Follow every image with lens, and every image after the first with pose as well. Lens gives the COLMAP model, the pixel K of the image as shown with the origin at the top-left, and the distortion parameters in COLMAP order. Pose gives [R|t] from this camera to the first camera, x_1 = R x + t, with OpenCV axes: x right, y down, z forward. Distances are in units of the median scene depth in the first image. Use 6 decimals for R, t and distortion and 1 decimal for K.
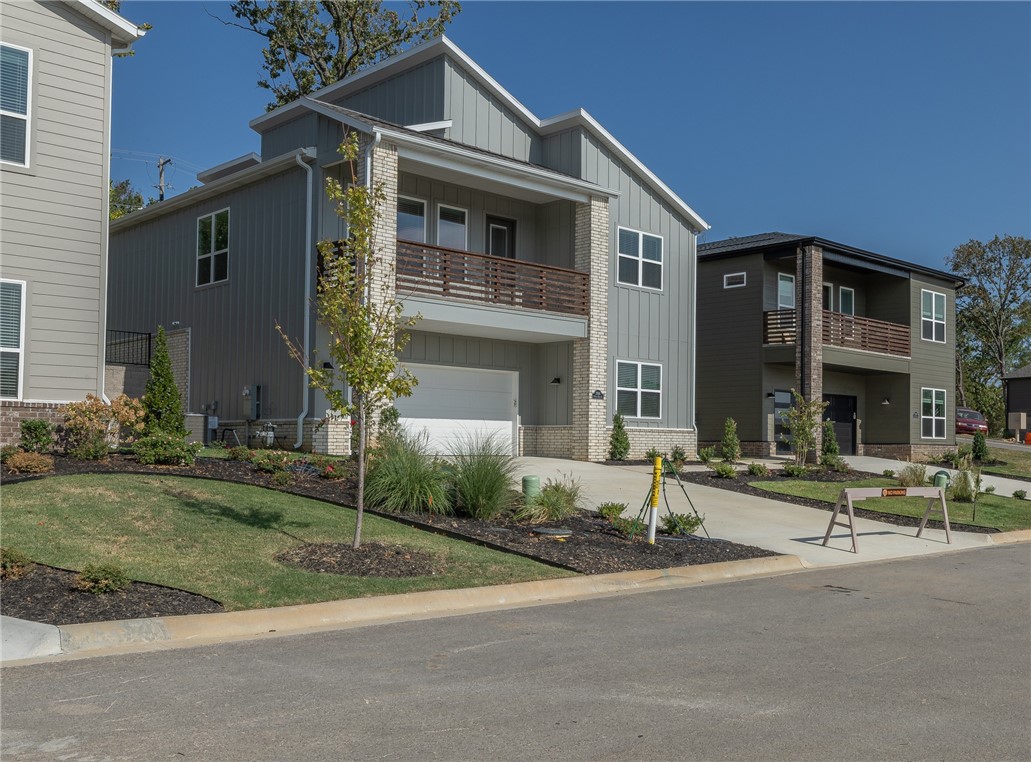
lens RADIAL K [[1020.2, 0, 518.3], [0, 1020.2, 384.4], [0, 0, 1]] dist [0.007653, 0.000000]
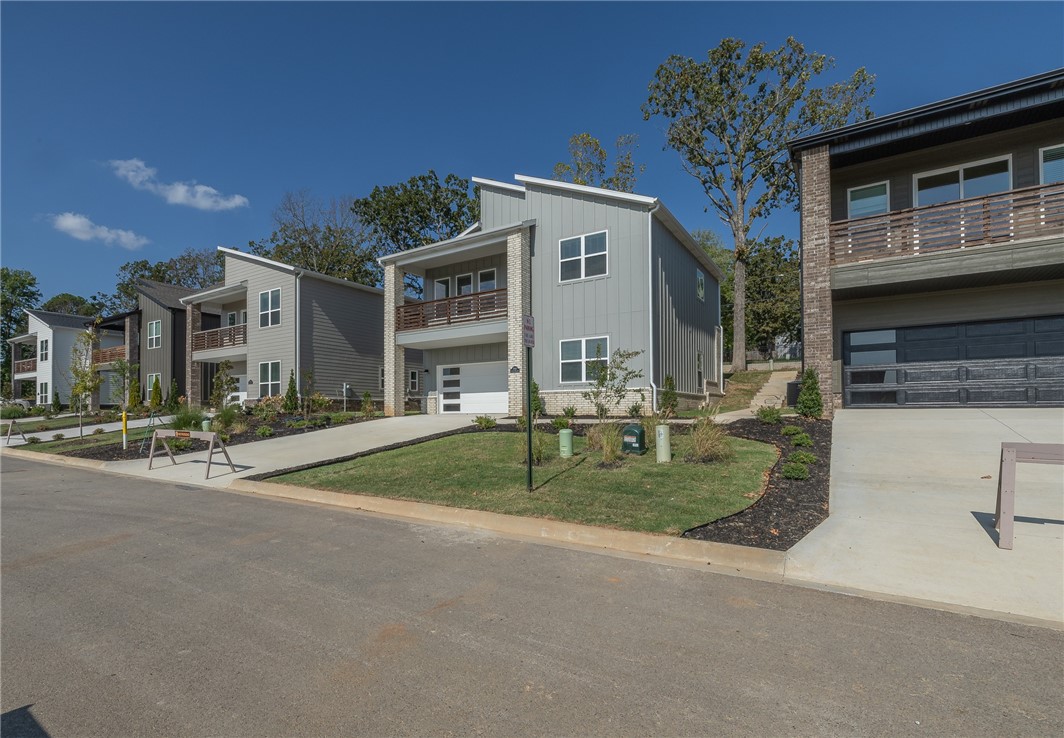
lens RADIAL K [[467.5, 0, 495.1], [0, 467.5, 396.3], [0, 0, 1]] dist [0.002054, 0.000199]
pose [[0.267317, -0.045522, -0.962533, 0.649055], [0.072042, 0.997032, -0.027146, 0.058604], [0.960912, -0.062086, 0.269803, 0.735741]]
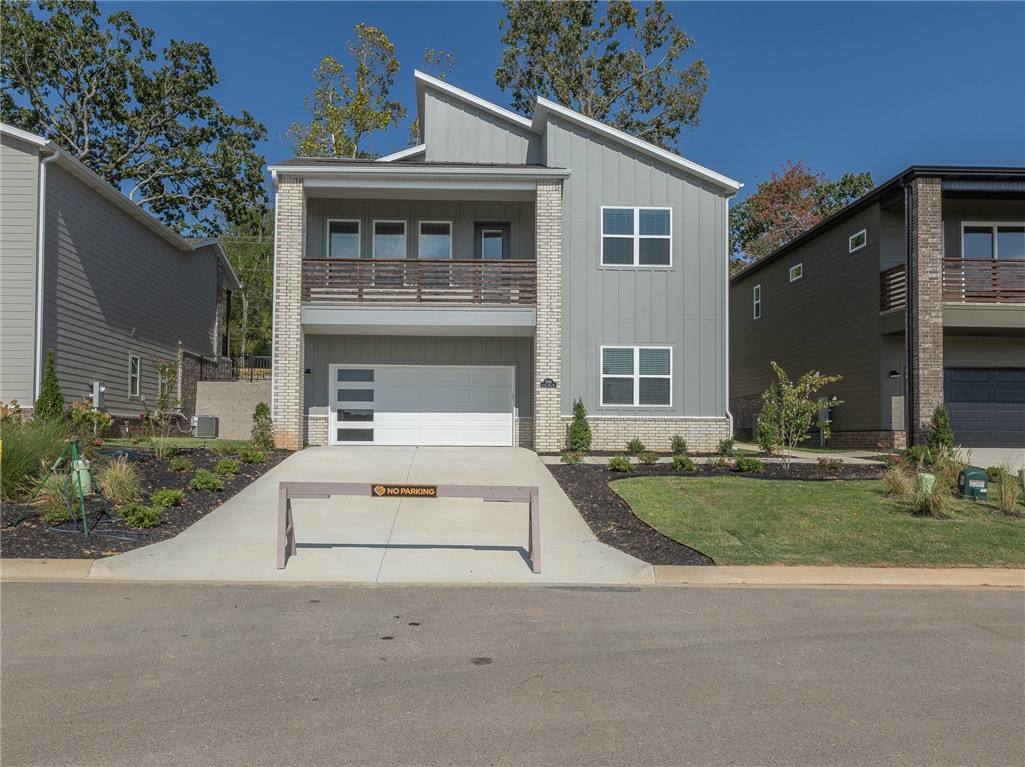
lens RADIAL K [[727.6, 0, 437.9], [0, 727.6, 404.3], [0, 0, 1]] dist [-0.001558, 0.000664]
pose [[0.746365, -0.036450, -0.664538, 0.426292], [0.042510, 0.999071, -0.007055, 0.028419], [0.664178, -0.022984, 0.747221, 0.380698]]
